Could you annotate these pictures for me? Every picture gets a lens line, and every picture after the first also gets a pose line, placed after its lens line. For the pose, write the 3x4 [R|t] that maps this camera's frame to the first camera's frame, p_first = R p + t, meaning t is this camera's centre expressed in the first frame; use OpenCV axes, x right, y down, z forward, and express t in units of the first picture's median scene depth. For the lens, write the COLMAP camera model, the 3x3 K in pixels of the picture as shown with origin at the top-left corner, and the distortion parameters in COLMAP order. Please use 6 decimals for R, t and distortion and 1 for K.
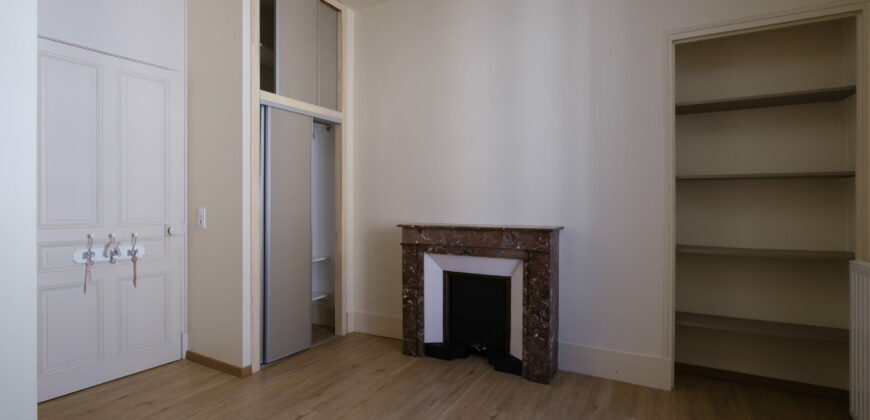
lens RADIAL K [[426.1, 0, 442.5], [0, 426.1, 205.1], [0, 0, 1]] dist [0.000475, -0.003538]
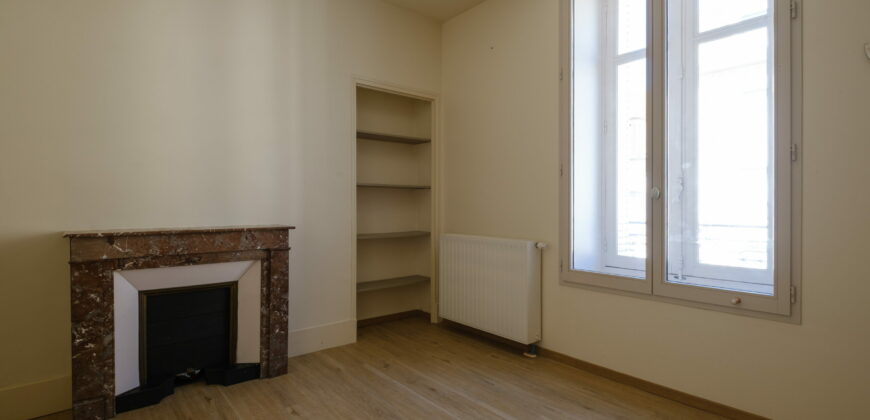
lens RADIAL K [[426.1, 0, 443.3], [0, 426.1, 210.6], [0, 0, 1]] dist [0.000475, -0.003538]
pose [[0.330335, -0.009740, 0.943814, -0.589954], [0.005166, 0.999950, 0.008511, 0.007925], [-0.943850, 0.002064, 0.330369, 0.267786]]
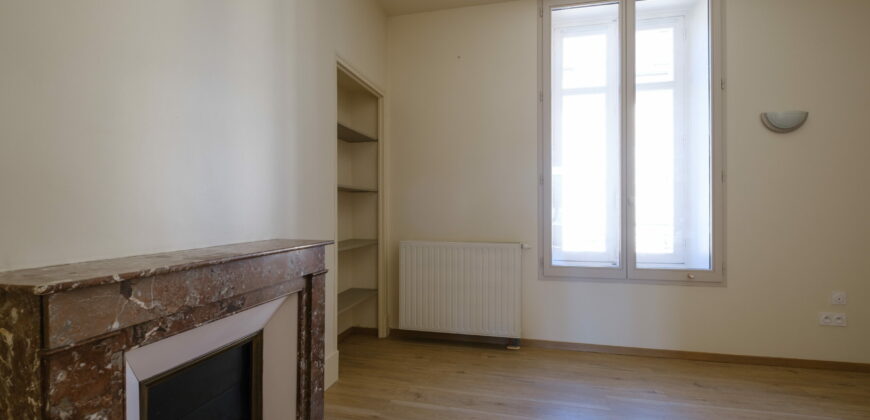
lens RADIAL K [[383.9, 0, 450.3], [0, 383.9, 213.3], [0, 0, 1]] dist [0.006640, -0.005680]
pose [[-0.290527, -0.004619, 0.956856, -0.454716], [0.012287, 0.999888, 0.008558, 0.002088], [-0.956788, 0.014244, -0.290438, 0.925471]]
